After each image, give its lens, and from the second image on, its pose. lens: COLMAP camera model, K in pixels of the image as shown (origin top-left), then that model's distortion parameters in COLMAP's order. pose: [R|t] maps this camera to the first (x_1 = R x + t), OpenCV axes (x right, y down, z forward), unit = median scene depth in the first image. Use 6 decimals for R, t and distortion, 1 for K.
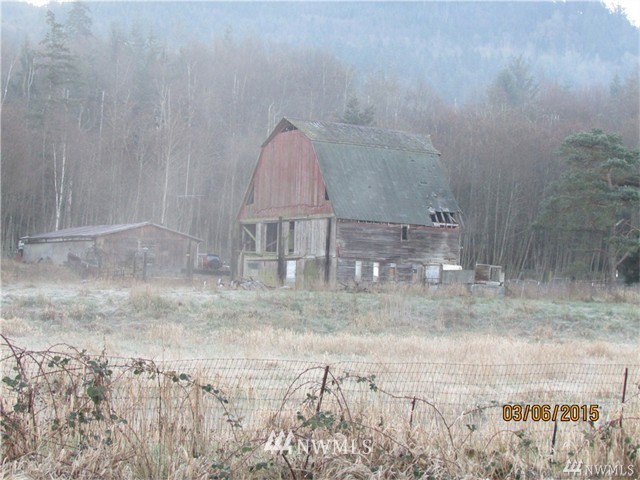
lens RADIAL K [[1794.8, 0, 320.0], [0, 1794.8, 240.3], [0, 0, 1]] dist [-0.130871, 0.000000]
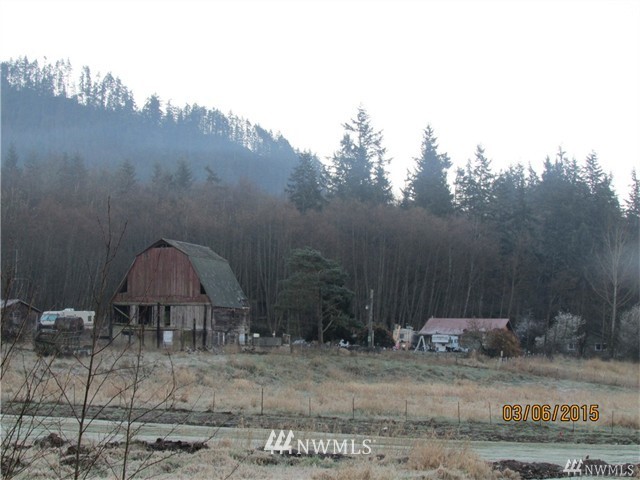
lens RADIAL K [[1794.8, 0, 320.0], [0, 1794.8, 240.1], [0, 0, 1]] dist [-0.130871, 0.000000]
pose [[0.962080, 0.023817, 0.271725, -0.315885], [-0.015600, 0.999354, -0.032363, -0.019370], [-0.272321, 0.026897, 0.961831, -0.540491]]
